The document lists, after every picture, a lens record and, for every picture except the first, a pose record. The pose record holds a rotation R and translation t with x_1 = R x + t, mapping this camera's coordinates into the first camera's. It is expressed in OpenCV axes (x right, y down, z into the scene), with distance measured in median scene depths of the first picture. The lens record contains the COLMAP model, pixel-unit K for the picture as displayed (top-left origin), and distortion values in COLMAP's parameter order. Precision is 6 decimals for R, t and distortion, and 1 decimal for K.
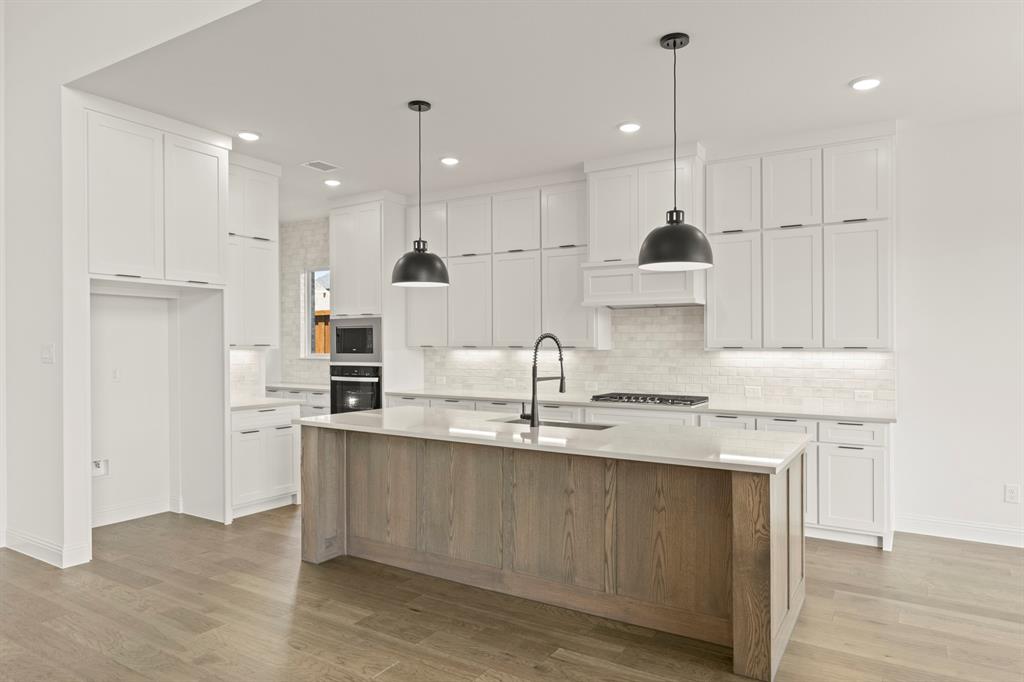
lens RADIAL K [[639.9, 0, 503.9], [0, 639.9, 332.5], [0, 0, 1]] dist [-0.001473, 0.001472]
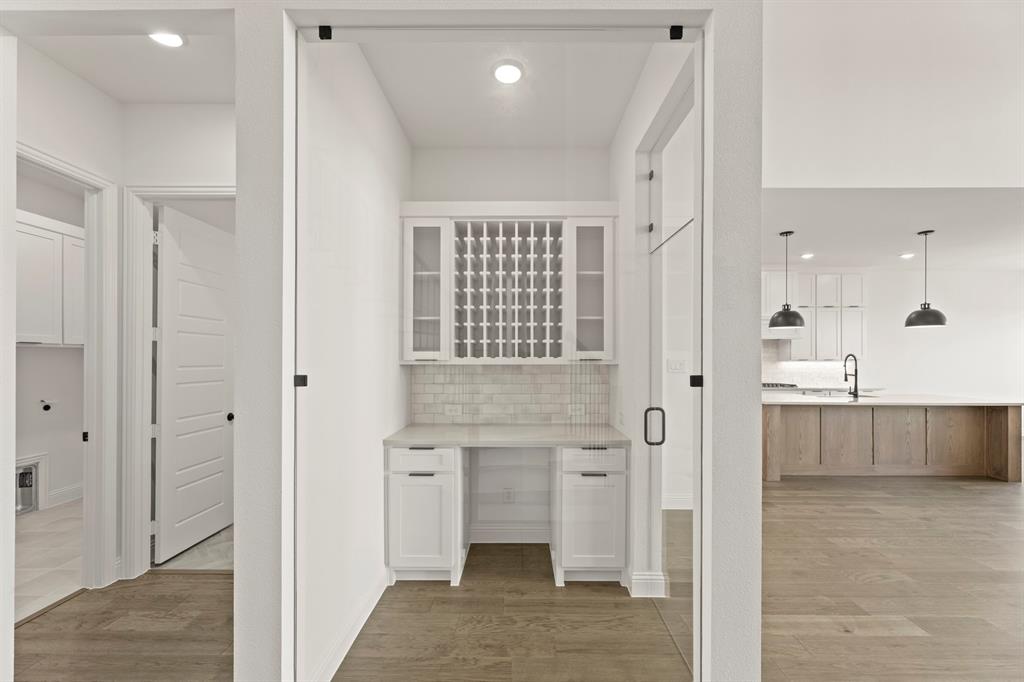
lens RADIAL K [[411.1, 0, 511.3], [0, 411.1, 348.6], [0, 0, 1]] dist [0.001613, 0.000313]
pose [[0.857416, 0.009156, 0.514542, -1.516173], [-0.007766, 0.999958, -0.004851, -0.000519], [-0.514565, 0.000163, 0.857451, 0.385290]]
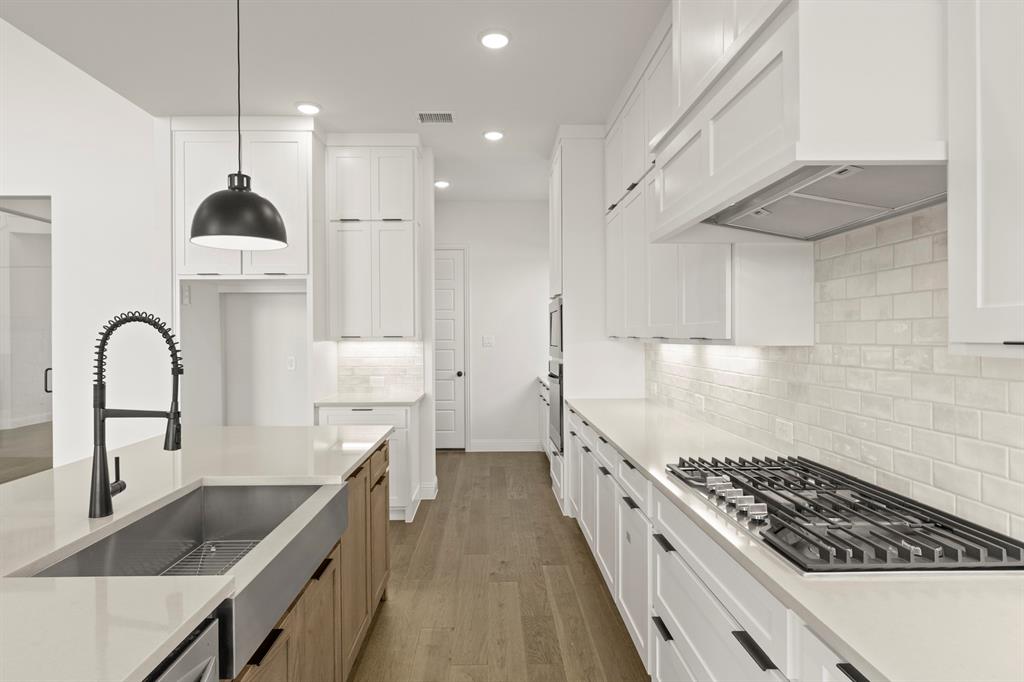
lens RADIAL K [[548.9, 0, 510.1], [0, 548.9, 338.4], [0, 0, 1]] dist [-0.001419, 0.000156]
pose [[0.558816, -0.001129, -0.829291, 0.495039], [0.022322, 0.999657, 0.013680, 0.020466], [0.828991, -0.026156, 0.558649, 0.952211]]
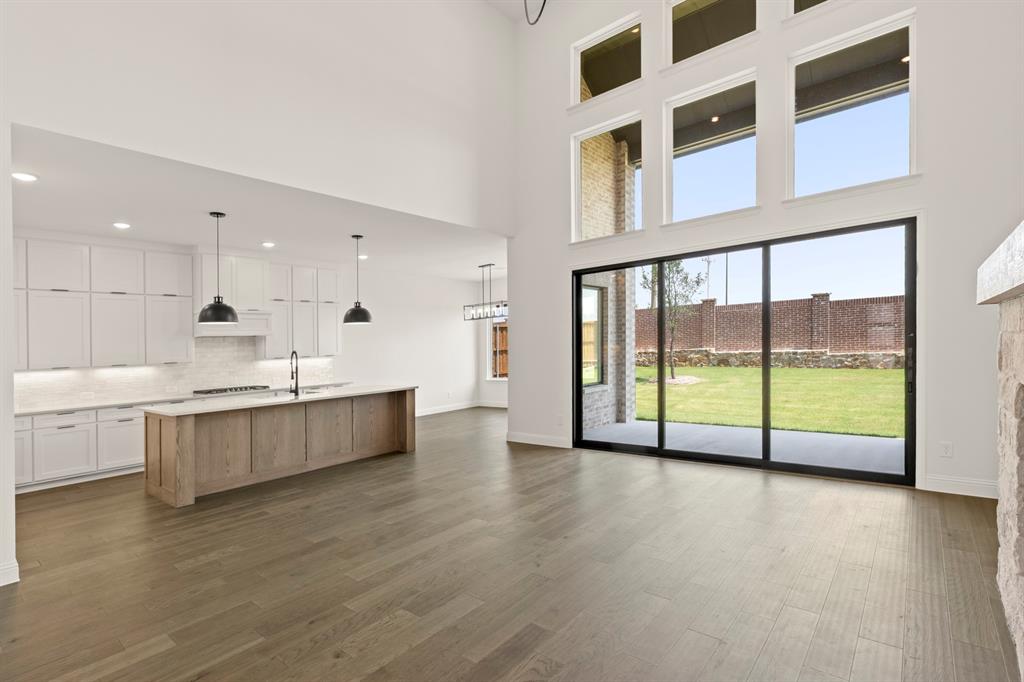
lens RADIAL K [[492.8, 0, 519.1], [0, 492.8, 345.2], [0, 0, 1]] dist [-0.002612, -0.000069]
pose [[0.133592, -0.005224, 0.991023, -1.330277], [0.024301, 0.999703, 0.001994, -0.001489], [-0.990738, 0.023816, 0.133680, 0.061692]]
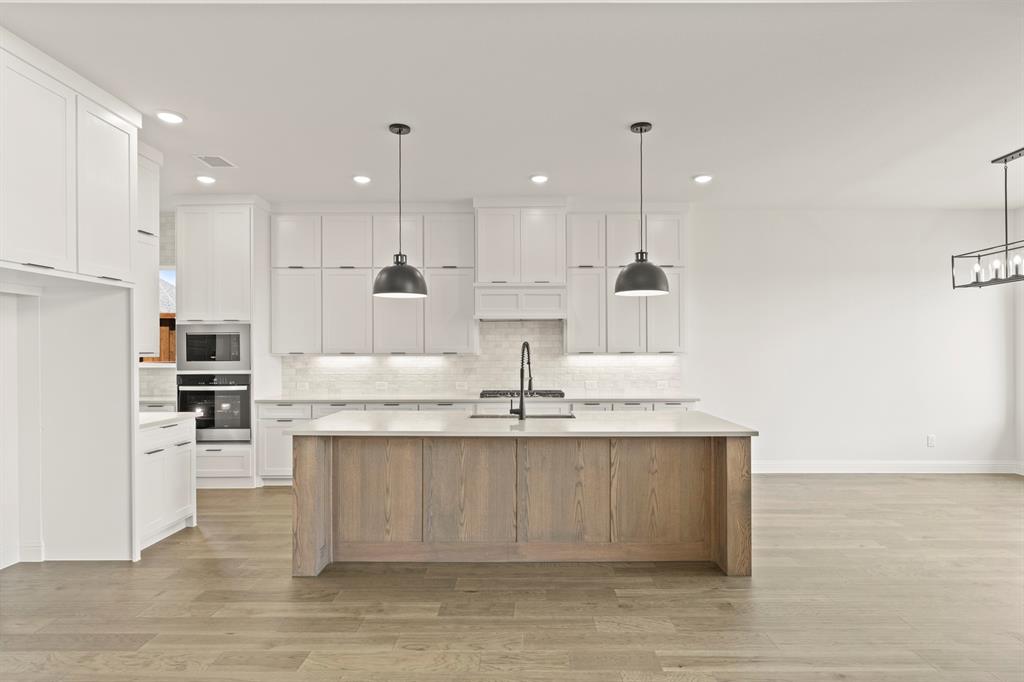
lens RADIAL K [[545.6, 0, 511.0], [0, 545.6, 336.9], [0, 0, 1]] dist [0.000553, -0.001532]
pose [[0.850665, 0.009805, 0.525616, -0.470448], [-0.006289, 0.999944, -0.008474, 0.001143], [-0.525670, 0.003903, 0.850680, 0.129759]]
